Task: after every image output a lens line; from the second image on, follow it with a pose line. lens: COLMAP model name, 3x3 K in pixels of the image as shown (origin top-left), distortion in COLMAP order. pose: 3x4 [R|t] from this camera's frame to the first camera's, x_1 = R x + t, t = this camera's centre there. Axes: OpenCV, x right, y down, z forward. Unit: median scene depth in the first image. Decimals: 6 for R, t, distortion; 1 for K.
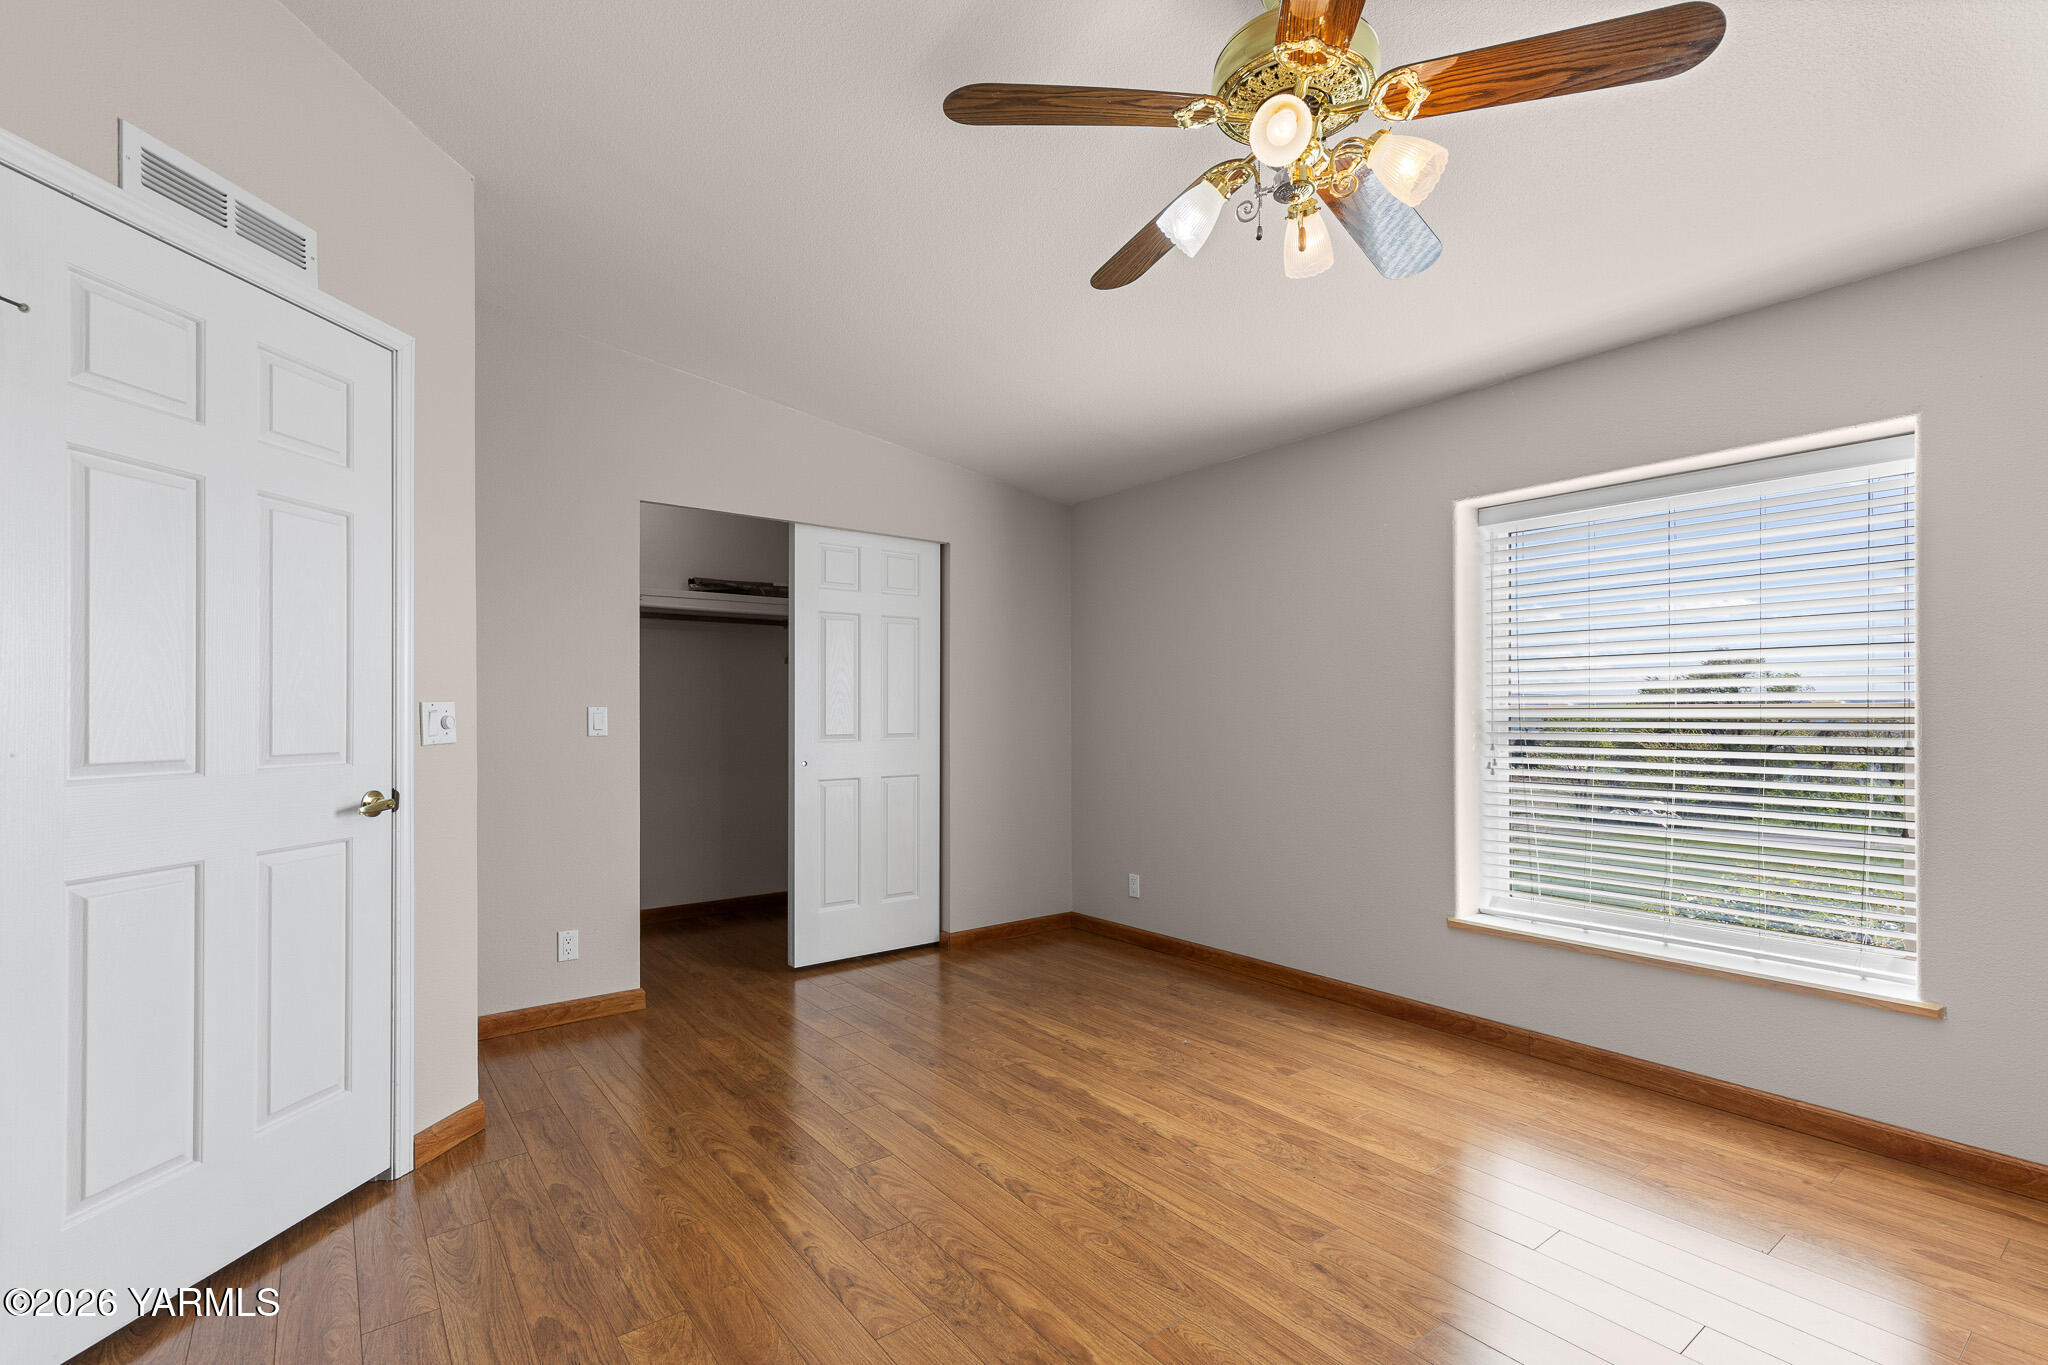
lens RADIAL K [[928.3, 0, 1030.0], [0, 928.3, 691.5], [0, 0, 1]] dist [0.006418, -0.002707]
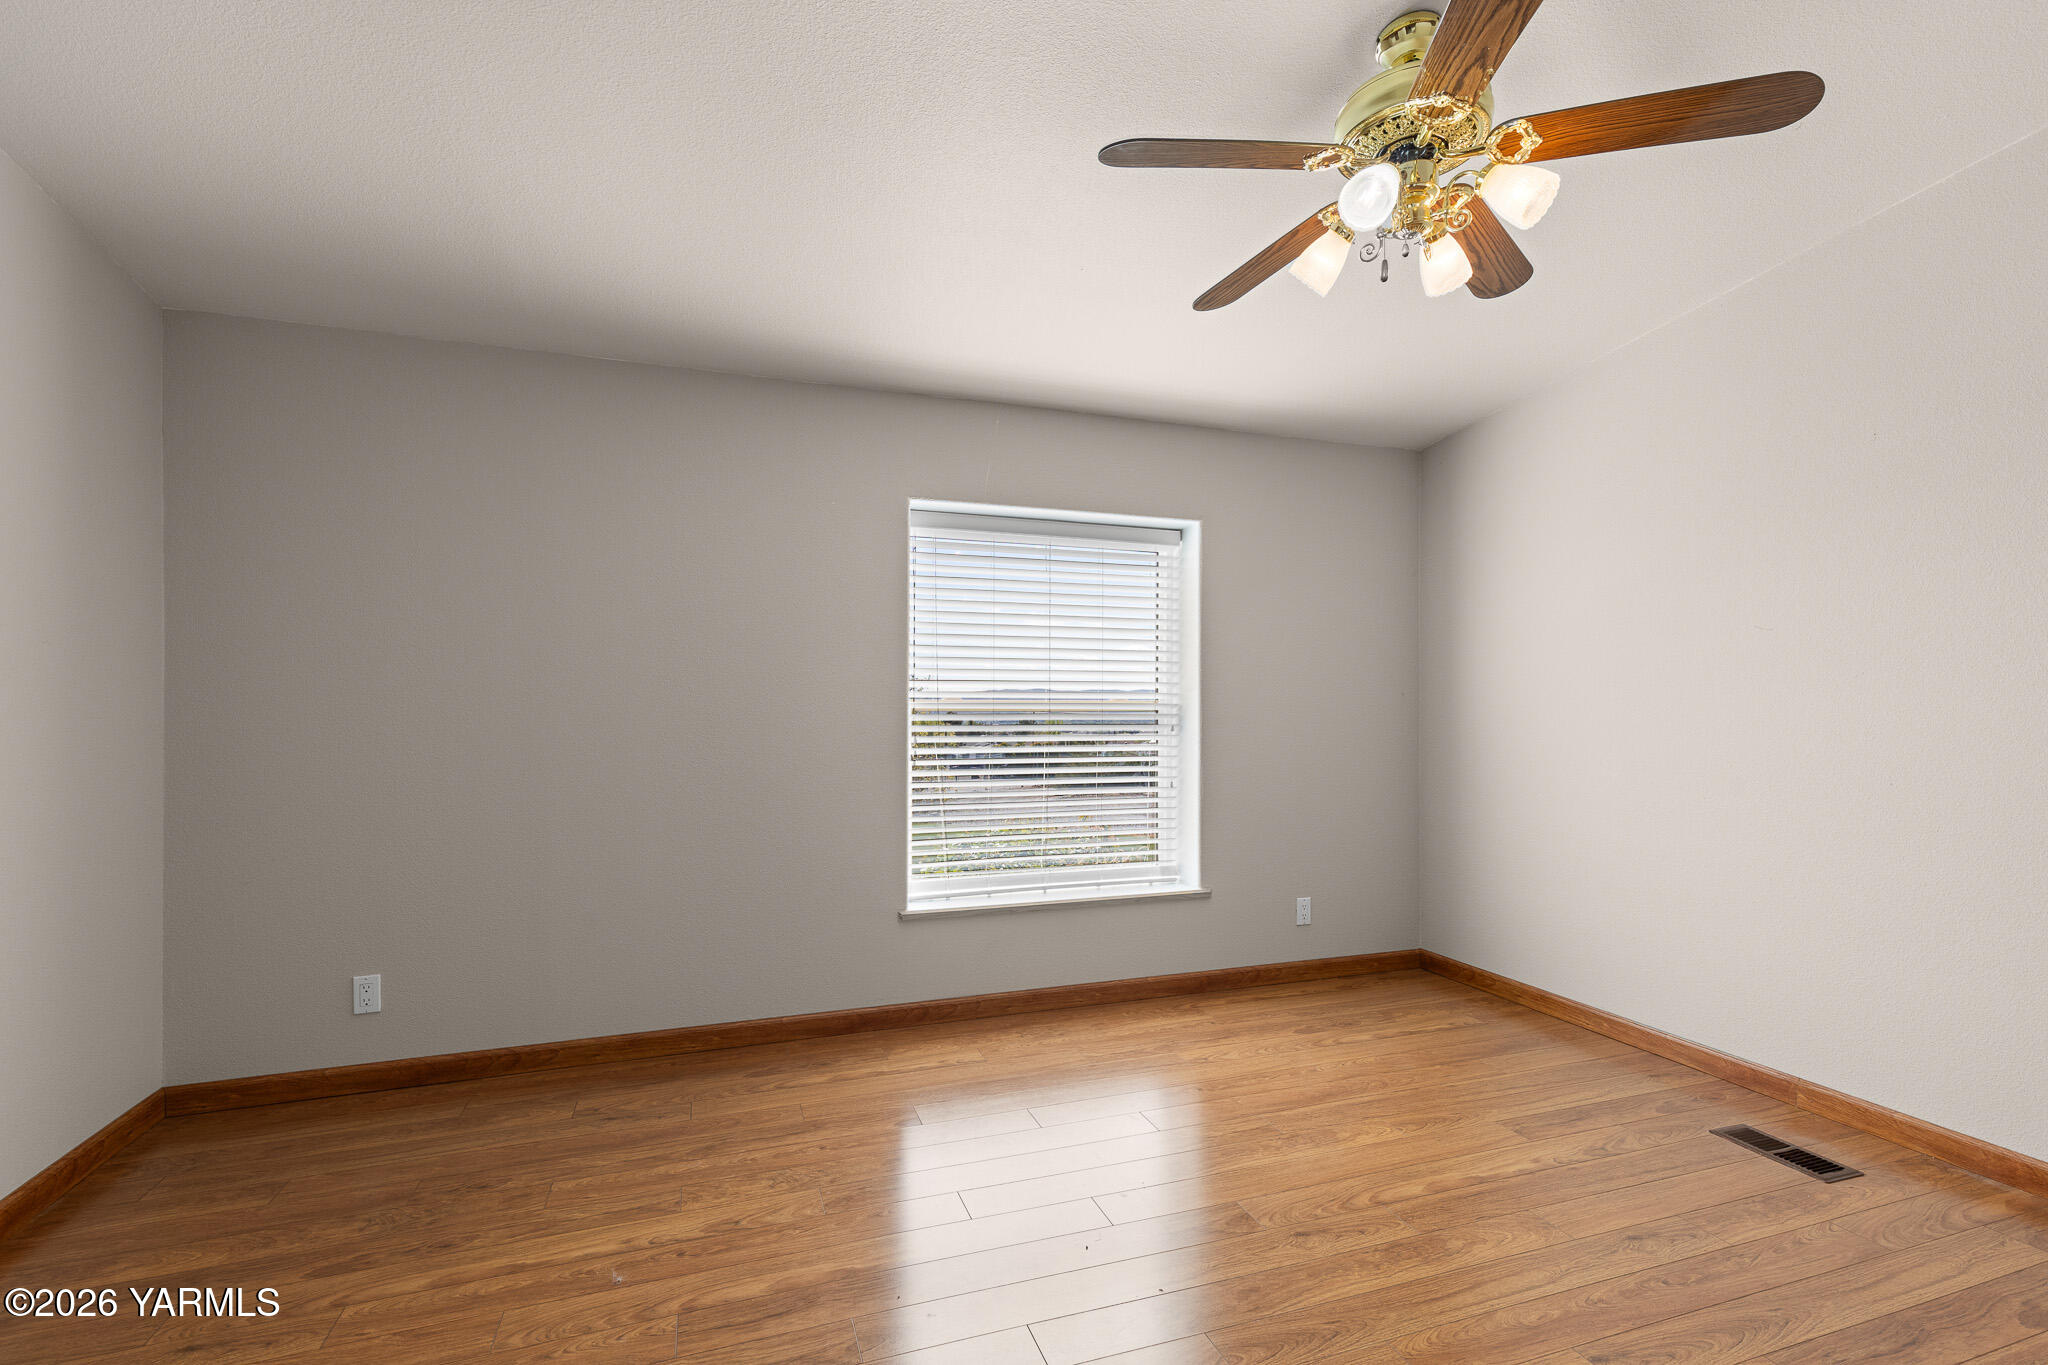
lens RADIAL K [[928.3, 0, 1006.7], [0, 928.3, 679.8], [0, 0, 1]] dist [0.006418, -0.002707]
pose [[0.308016, 0.034363, 0.950760, -0.490905], [-0.020838, 0.999351, -0.029368, 0.021938], [-0.951153, -0.010766, 0.308532, 0.610269]]
